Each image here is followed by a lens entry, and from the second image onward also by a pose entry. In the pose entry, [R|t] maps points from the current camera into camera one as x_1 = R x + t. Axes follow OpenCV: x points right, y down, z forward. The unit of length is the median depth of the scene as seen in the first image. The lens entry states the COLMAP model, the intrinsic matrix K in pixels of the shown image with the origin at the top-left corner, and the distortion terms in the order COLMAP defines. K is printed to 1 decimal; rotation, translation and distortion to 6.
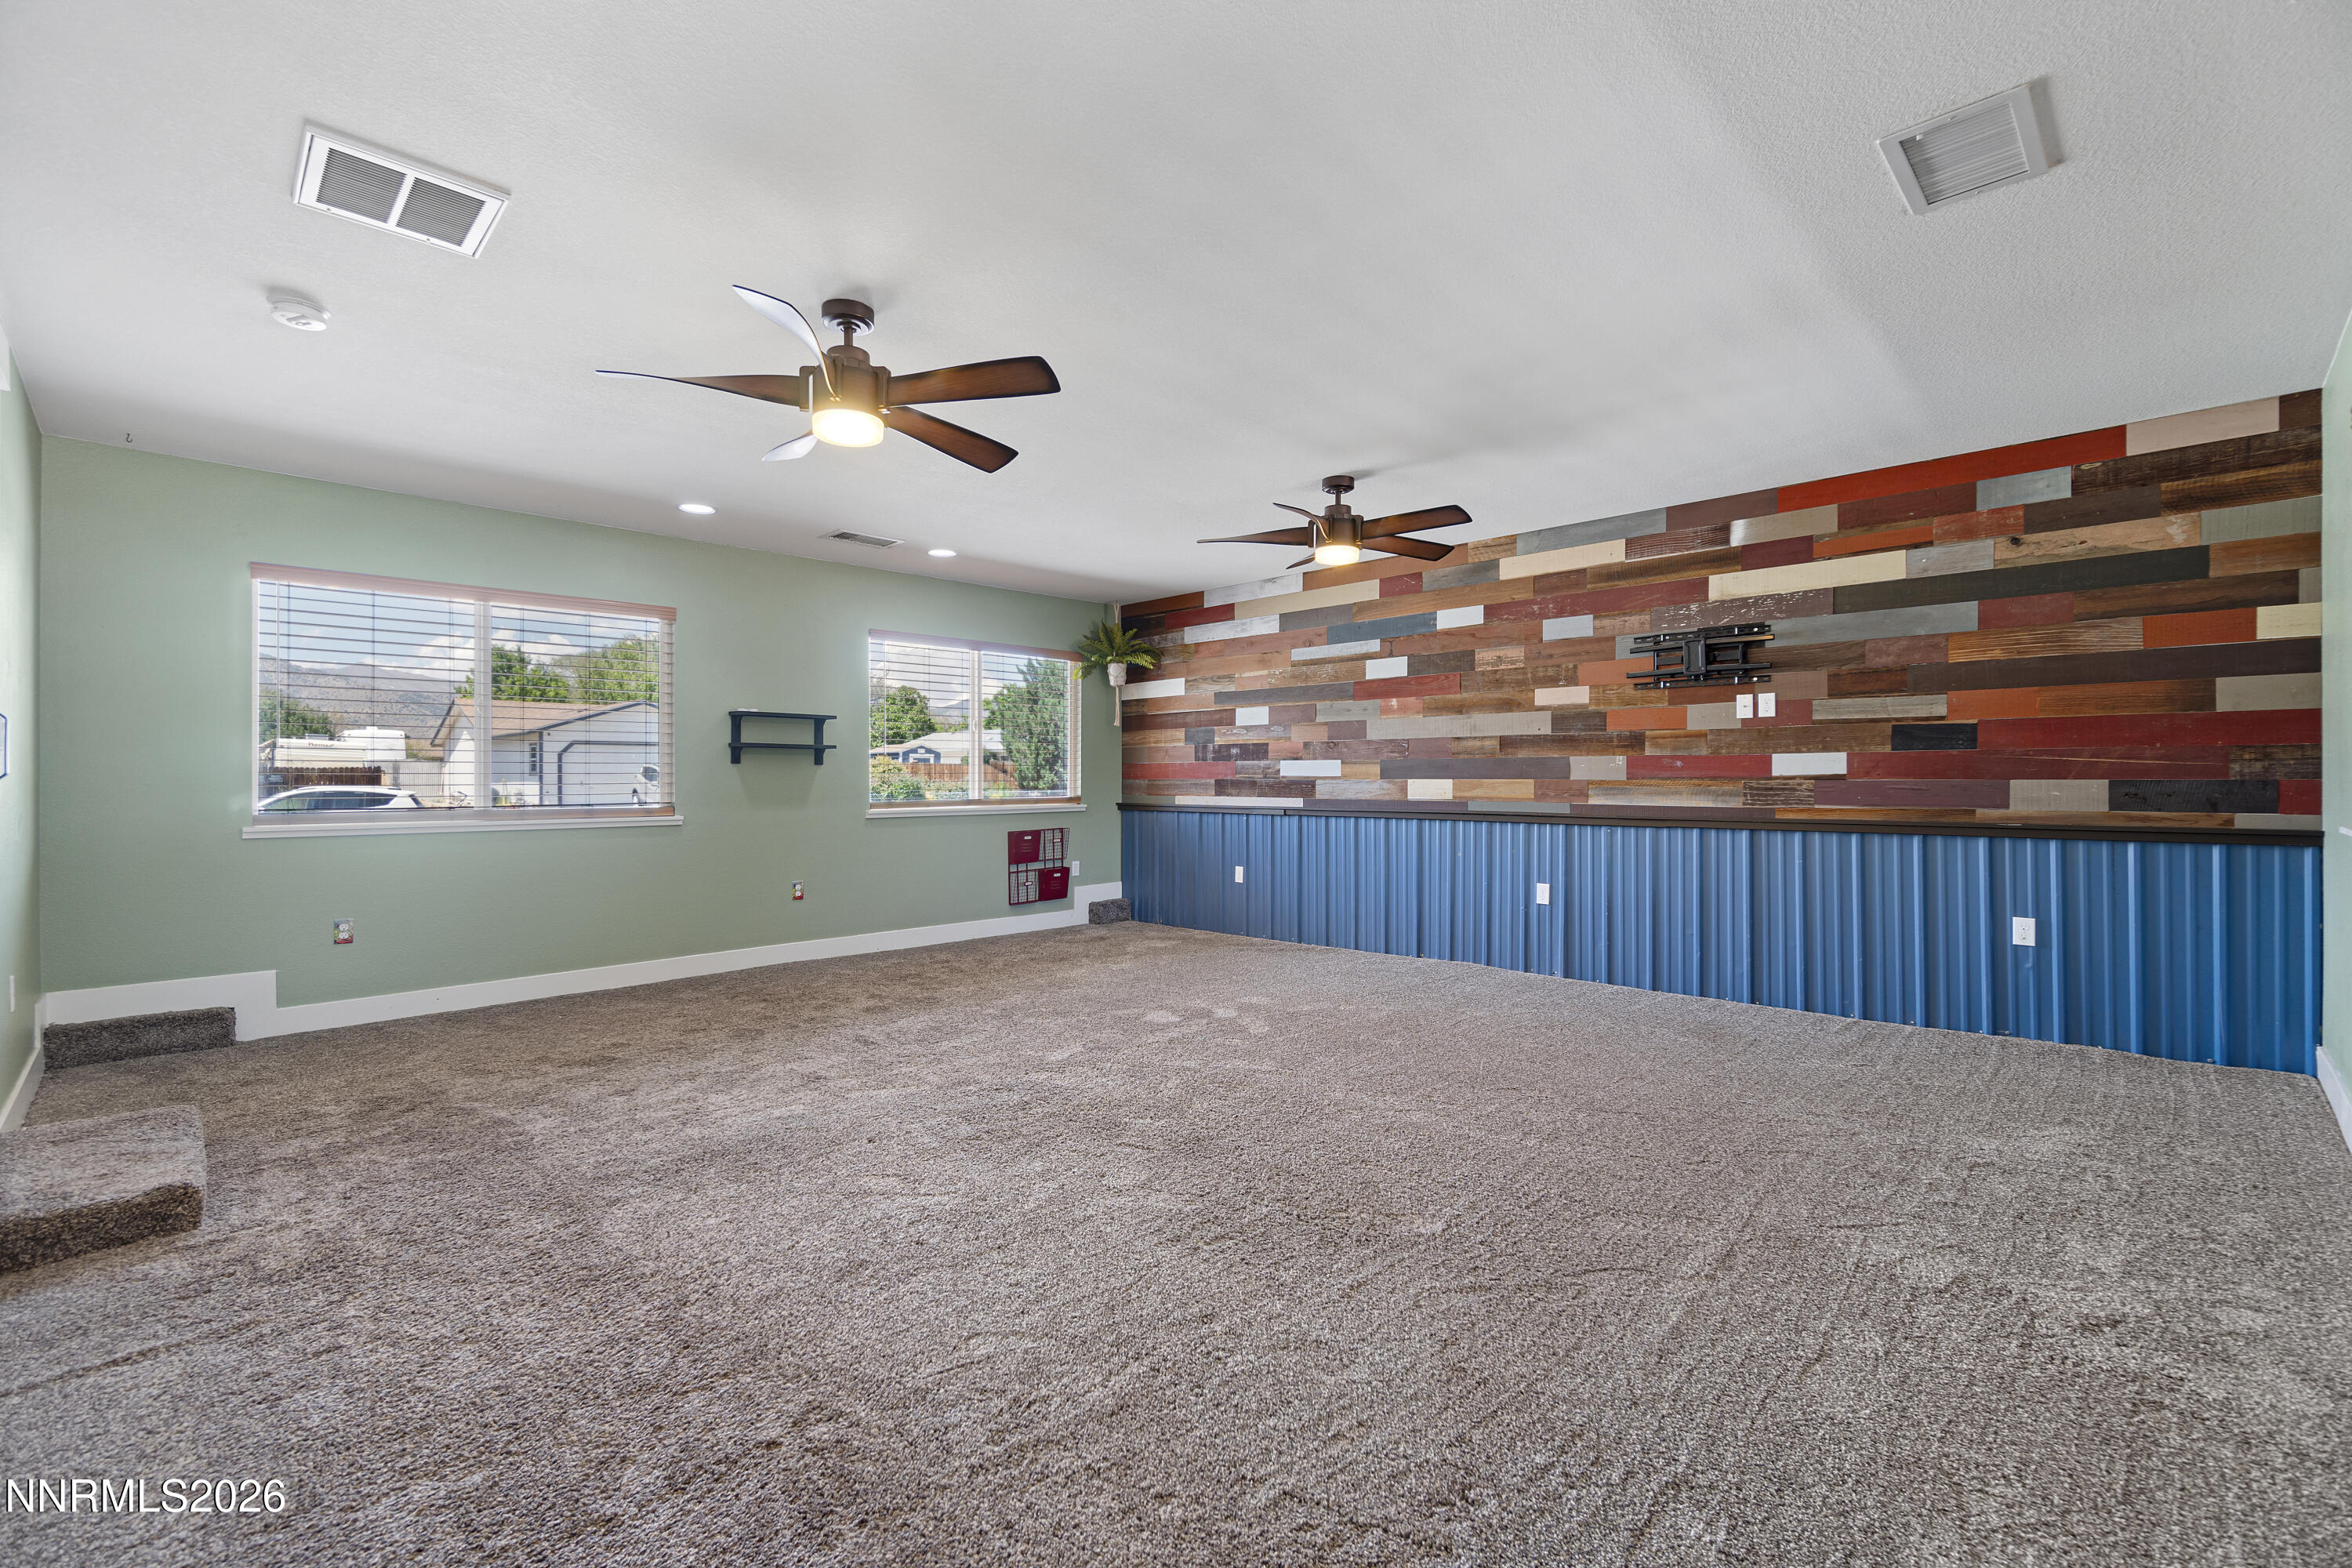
lens RADIAL K [[1018.6, 0, 1183.1], [0, 1018.6, 772.1], [0, 0, 1]] dist [-0.003803, -0.001582]
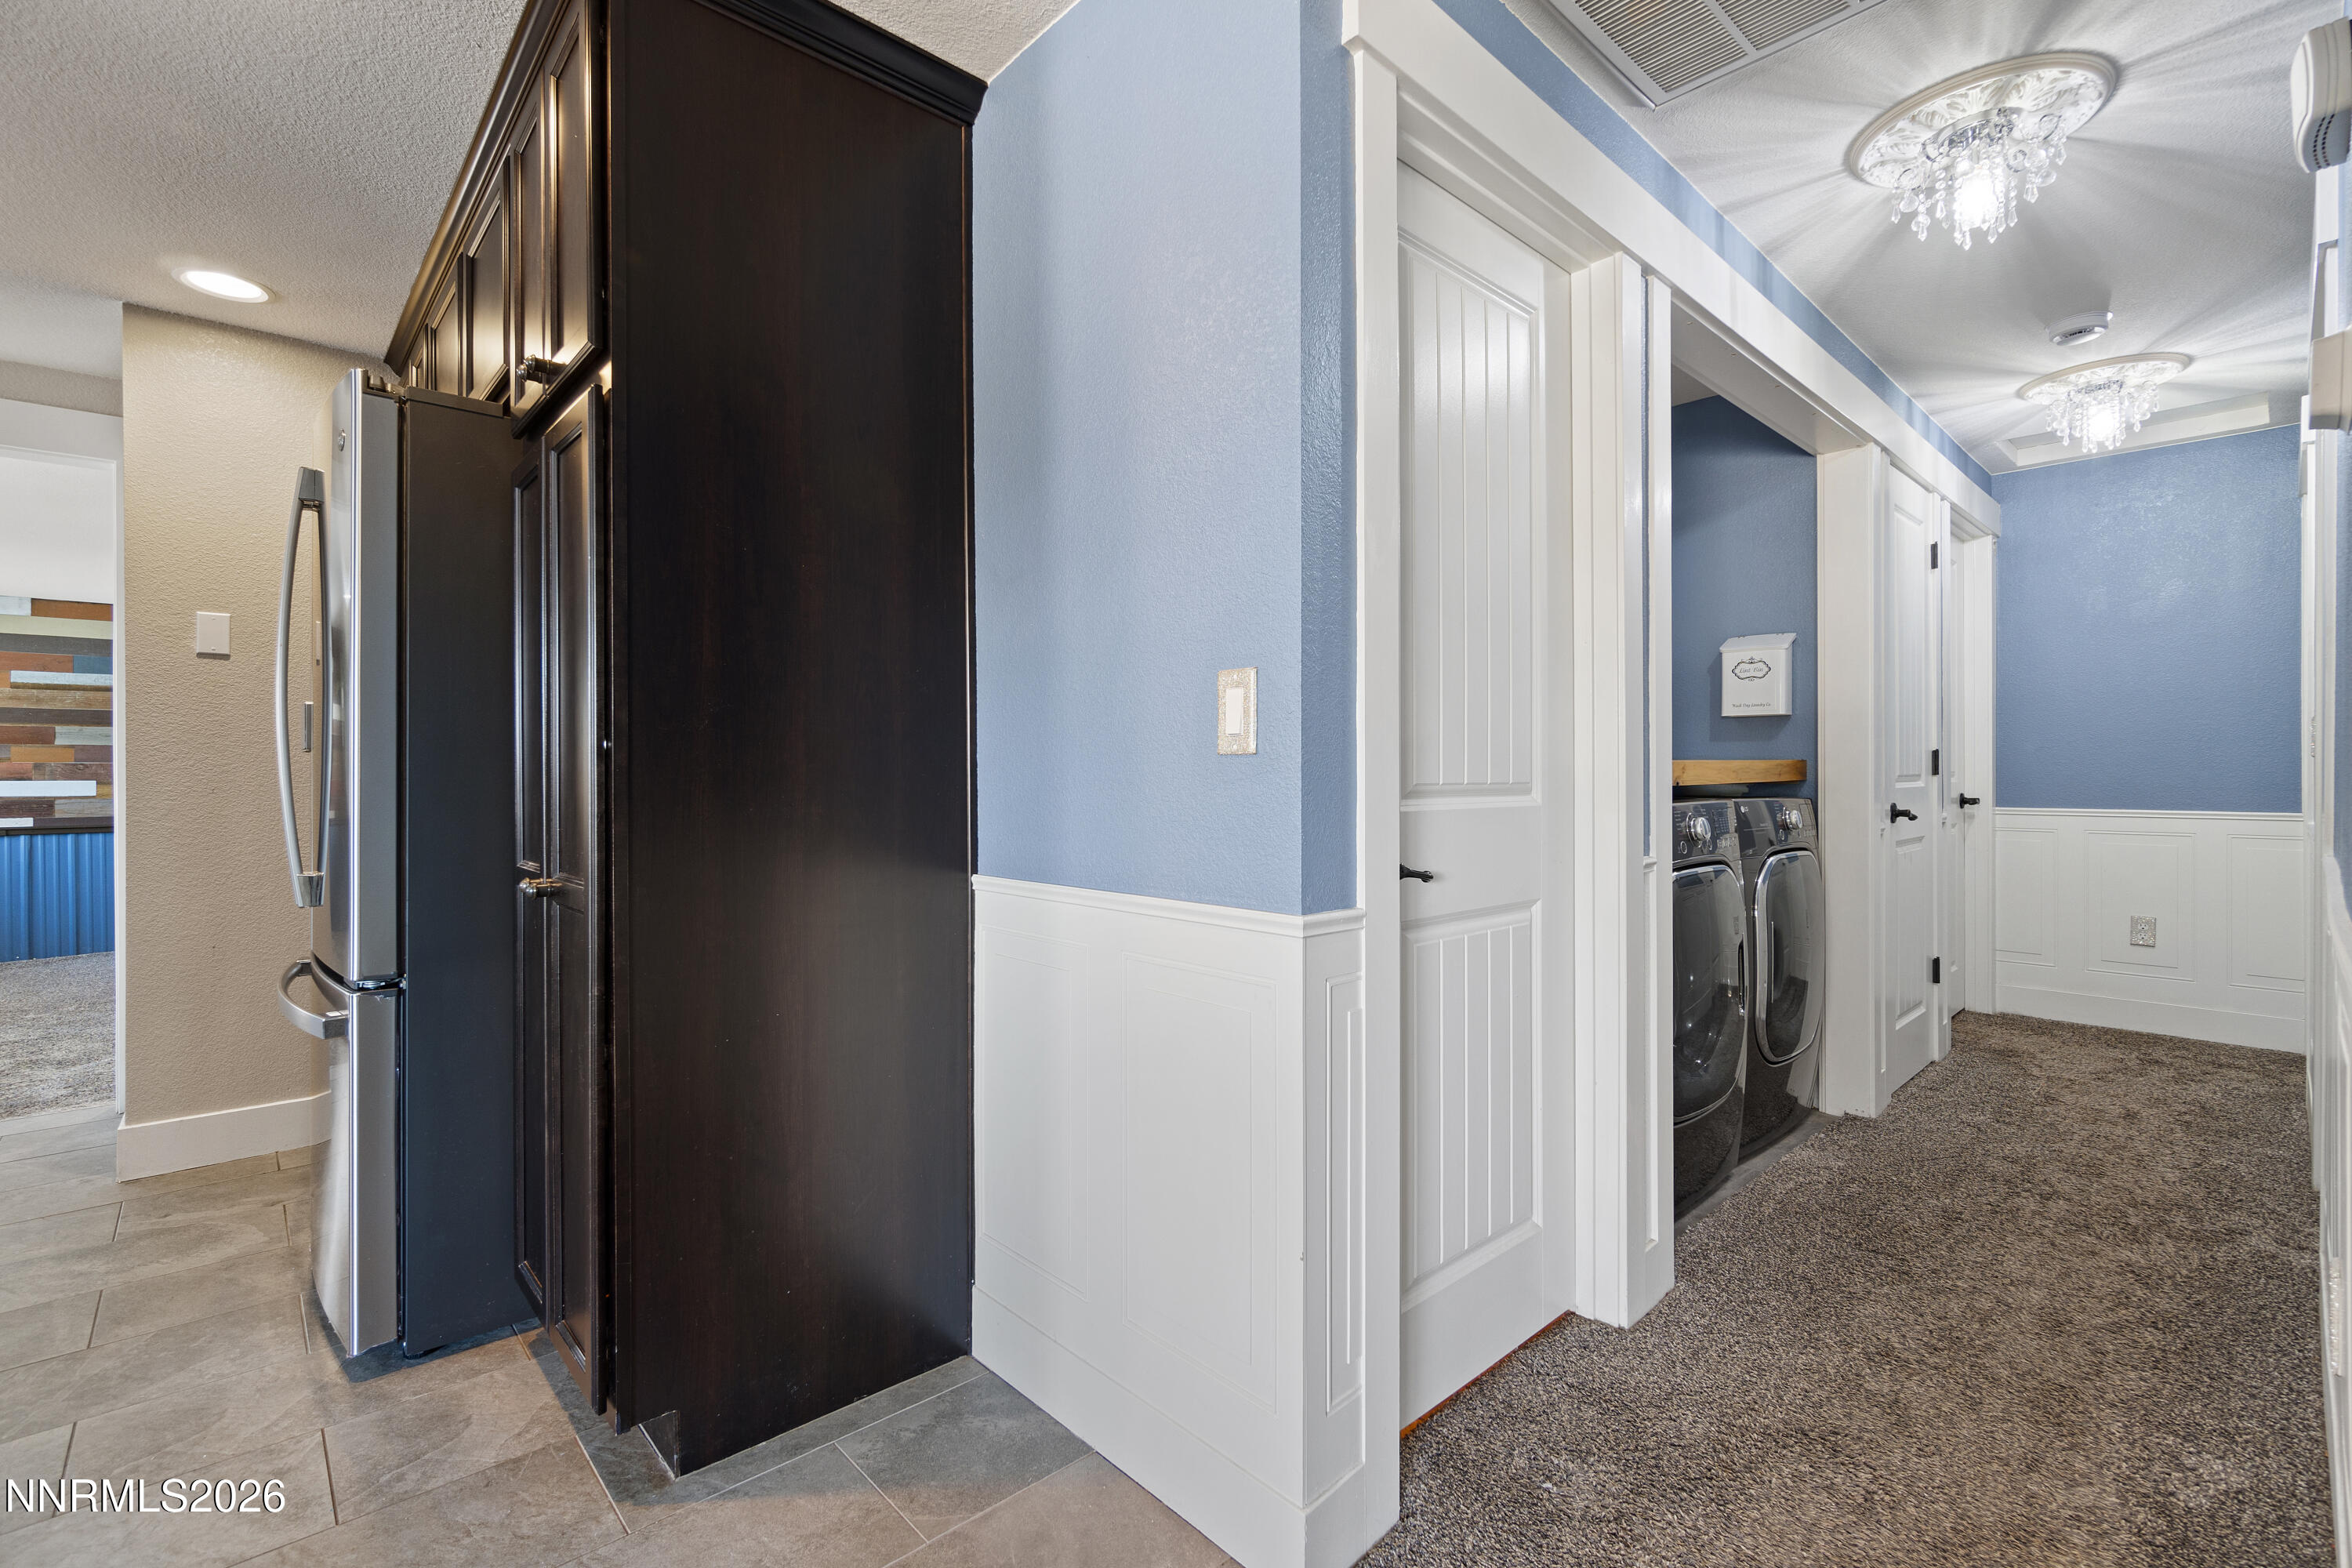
lens RADIAL K [[1018.6, 0, 1163.4], [0, 1018.6, 778.0], [0, 0, 1]] dist [-0.003803, -0.001582]
pose [[0.046150, 0.002191, 0.998932, -0.801961], [0.000326, 0.999998, -0.002209, -0.011043], [-0.998934, 0.000428, 0.046149, -0.181780]]
